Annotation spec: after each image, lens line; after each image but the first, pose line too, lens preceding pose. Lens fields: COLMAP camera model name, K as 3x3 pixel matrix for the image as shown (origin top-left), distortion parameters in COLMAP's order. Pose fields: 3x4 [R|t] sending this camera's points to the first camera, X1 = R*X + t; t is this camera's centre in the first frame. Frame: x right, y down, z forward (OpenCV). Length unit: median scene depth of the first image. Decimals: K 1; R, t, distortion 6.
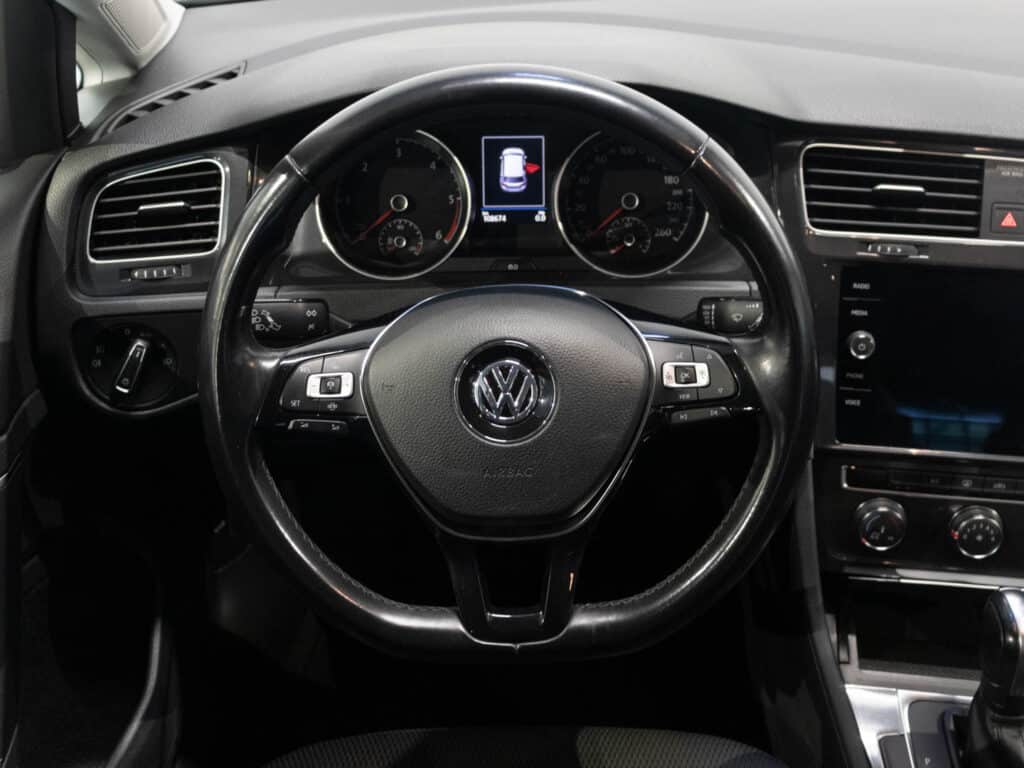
lens RADIAL K [[1074.0, 0, 536.4], [0, 1074.0, 380.9], [0, 0, 1]] dist [-0.019107, 0.000000]
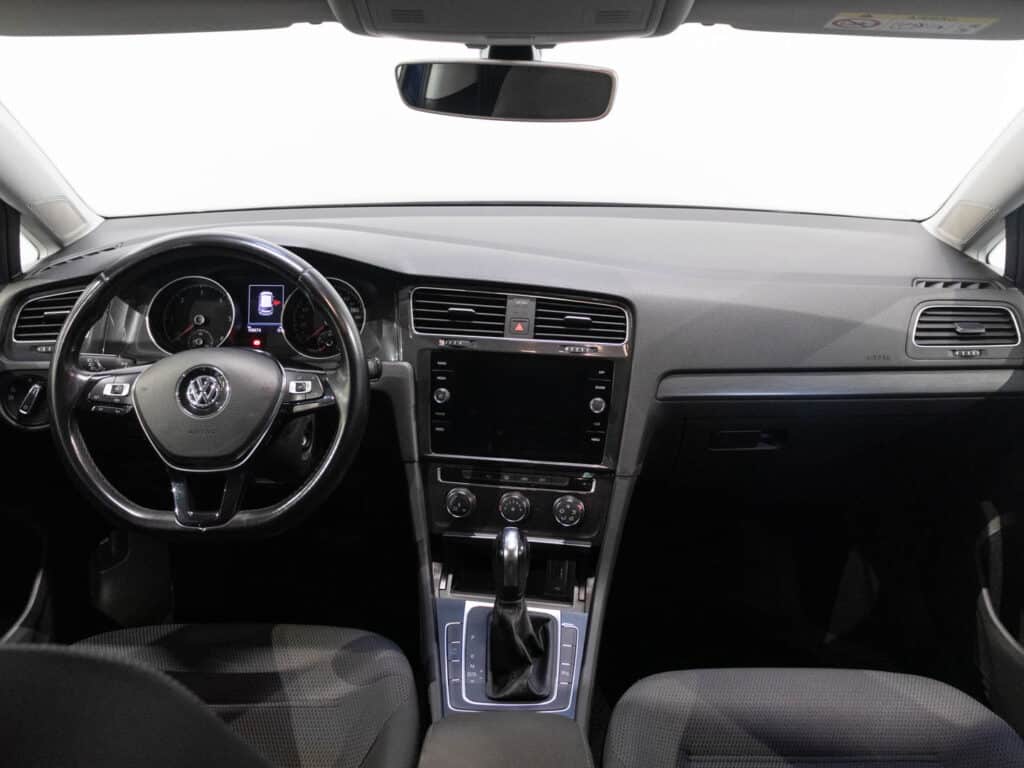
lens RADIAL K [[924.2, 0, 511.8], [0, 924.2, 389.0], [0, 0, 1]] dist [-0.001683, 0.000000]
pose [[0.999865, 0.016355, 0.001745, 0.420967], [-0.015666, 0.979259, -0.202006, 0.267528], [-0.005012, 0.201951, 0.979383, -0.515604]]
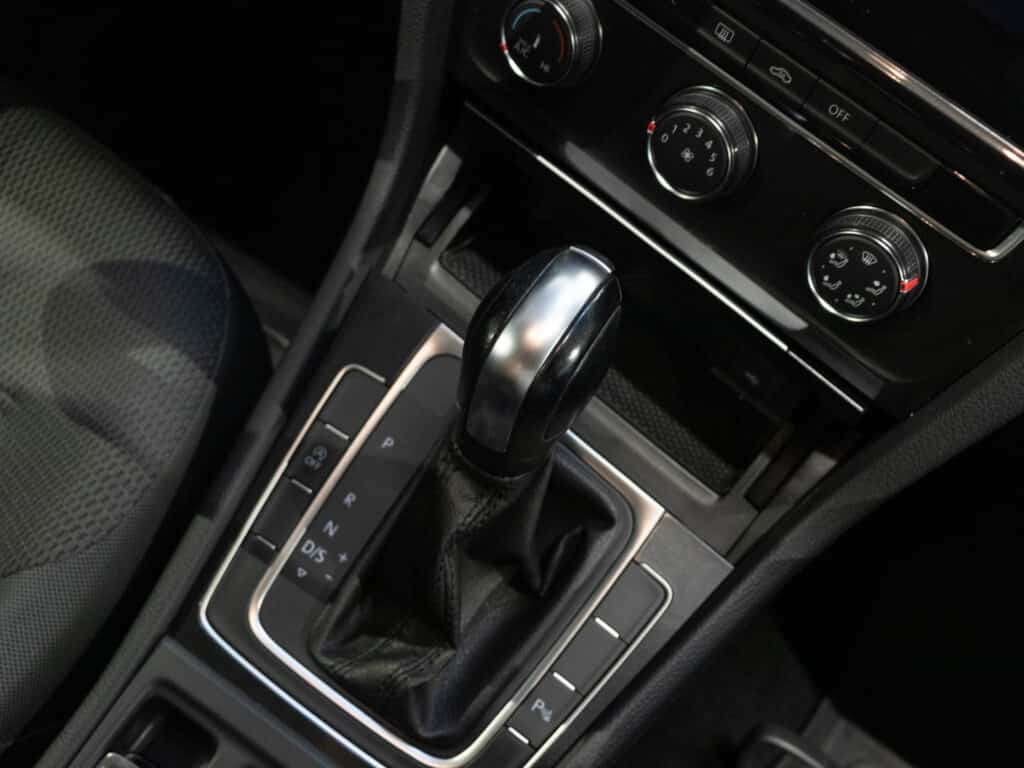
lens RADIAL K [[1074.0, 0, 508.1], [0, 1074.0, 388.0], [0, 0, 1]] dist [-0.019107, 0.000000]
pose [[0.822328, 0.543993, -0.166877, 0.500439], [-0.401159, 0.762245, 0.507991, 0.018140], [0.403544, -0.350791, 0.845043, 0.555714]]
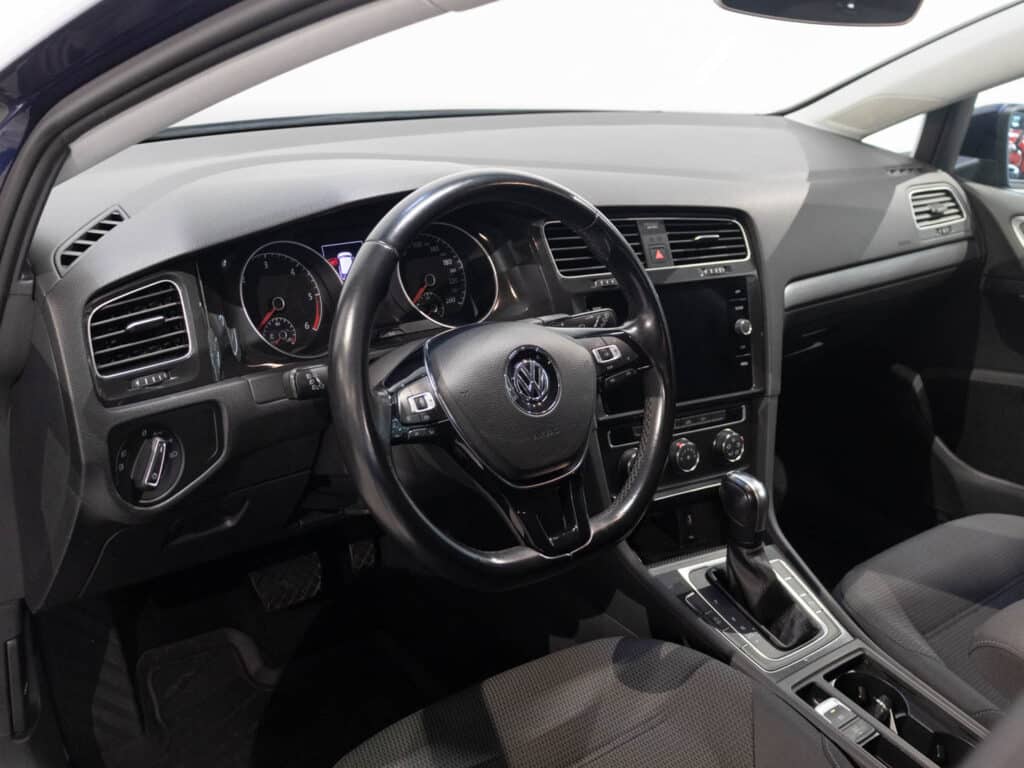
lens RADIAL K [[1168.0, 0, 510.2], [0, 1168.0, 383.8], [0, 0, 1]] dist [-0.039403, 0.000000]
pose [[0.762439, -0.172716, 0.623584, -0.839774], [0.272355, 0.959851, -0.067148, 0.090868], [-0.586950, 0.221033, 0.778868, -0.187152]]
